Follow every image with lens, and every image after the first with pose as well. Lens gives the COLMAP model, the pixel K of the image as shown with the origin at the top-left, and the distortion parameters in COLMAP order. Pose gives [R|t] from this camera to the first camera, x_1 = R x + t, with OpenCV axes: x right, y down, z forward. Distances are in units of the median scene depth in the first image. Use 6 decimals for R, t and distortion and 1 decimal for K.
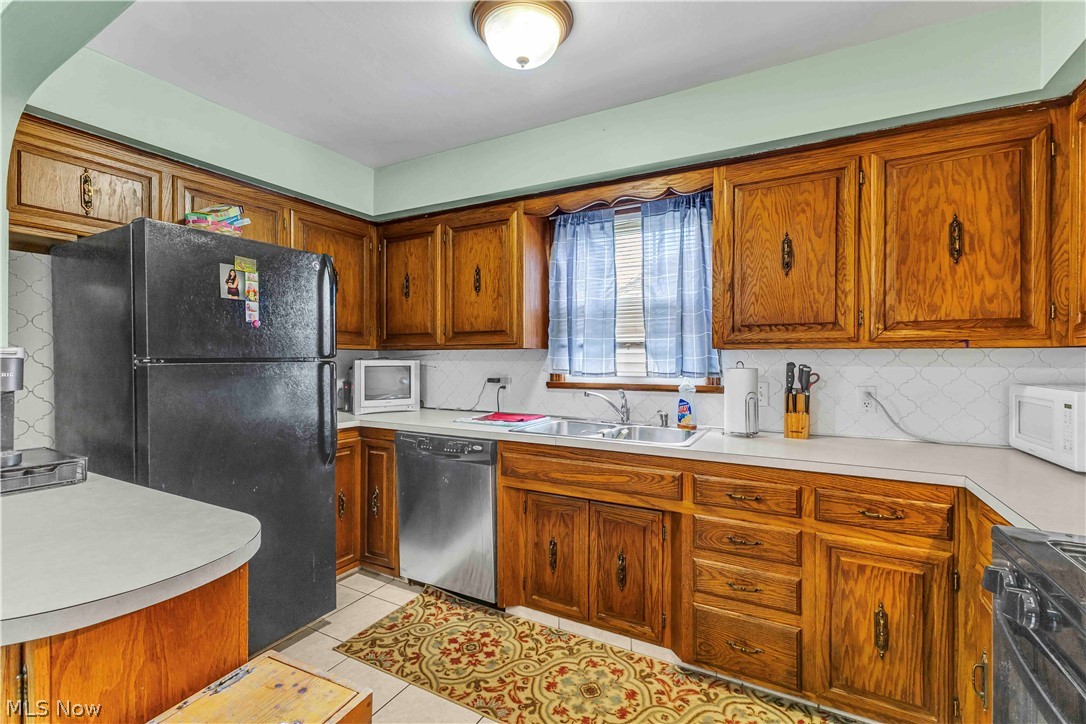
lens RADIAL K [[473.0, 0, 542.2], [0, 473.0, 358.6], [0, 0, 1]] dist [0.003074, 0.000447]
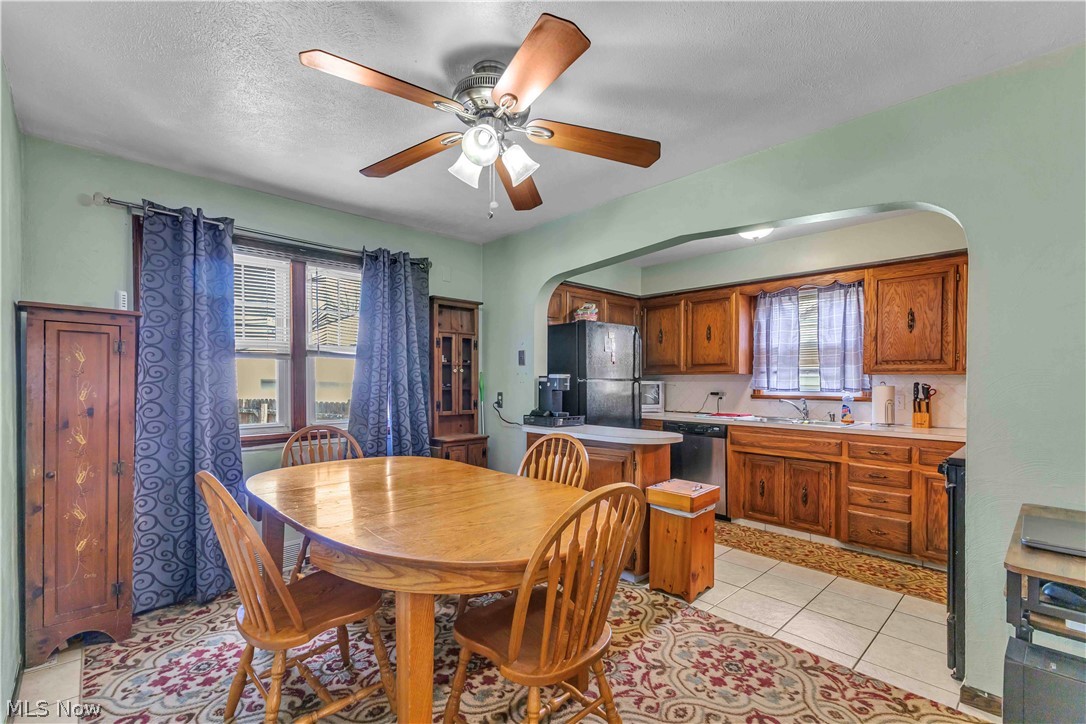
lens RADIAL K [[471.6, 0, 557.8], [0, 471.6, 382.3], [0, 0, 1]] dist [0.003282, 0.000542]
pose [[0.958638, 0.004625, -0.284590, -0.225622], [-0.004417, 0.999989, 0.001372, 0.011492], [0.284593, -0.000058, 0.958648, -1.001737]]
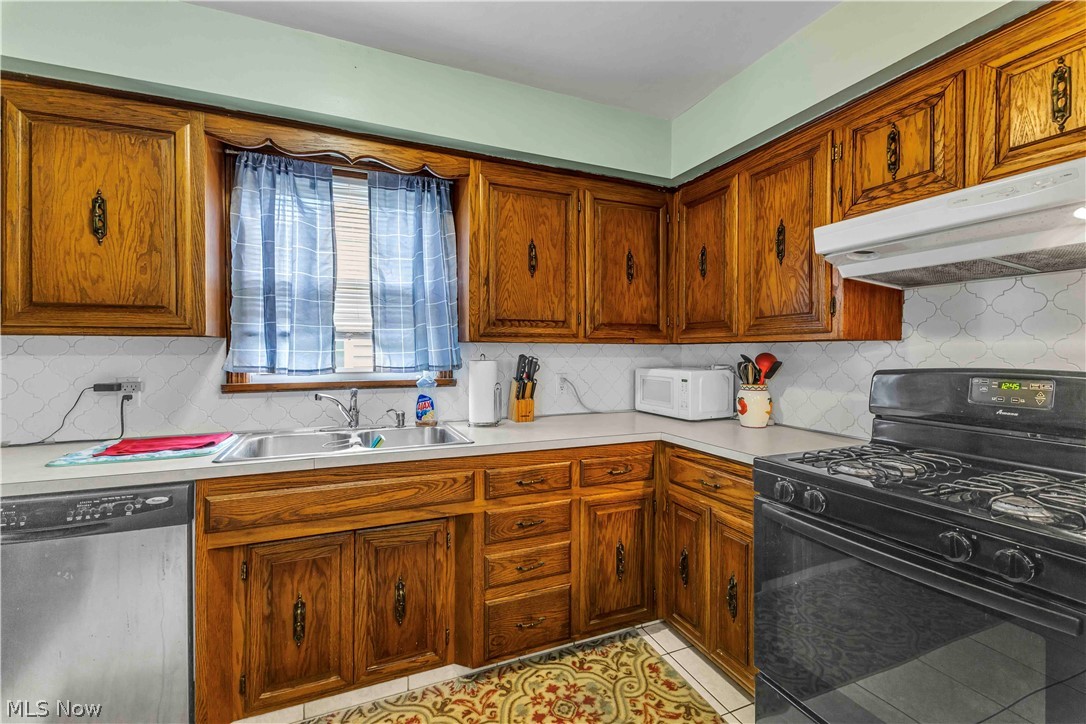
lens RADIAL K [[473.0, 0, 544.3], [0, 473.0, 352.2], [0, 0, 1]] dist [0.002417, 0.000453]
pose [[0.624609, -0.001805, 0.780935, -0.326381], [0.000650, 0.999998, 0.001791, 0.000655], [-0.780937, -0.000611, 0.624609, 0.266792]]
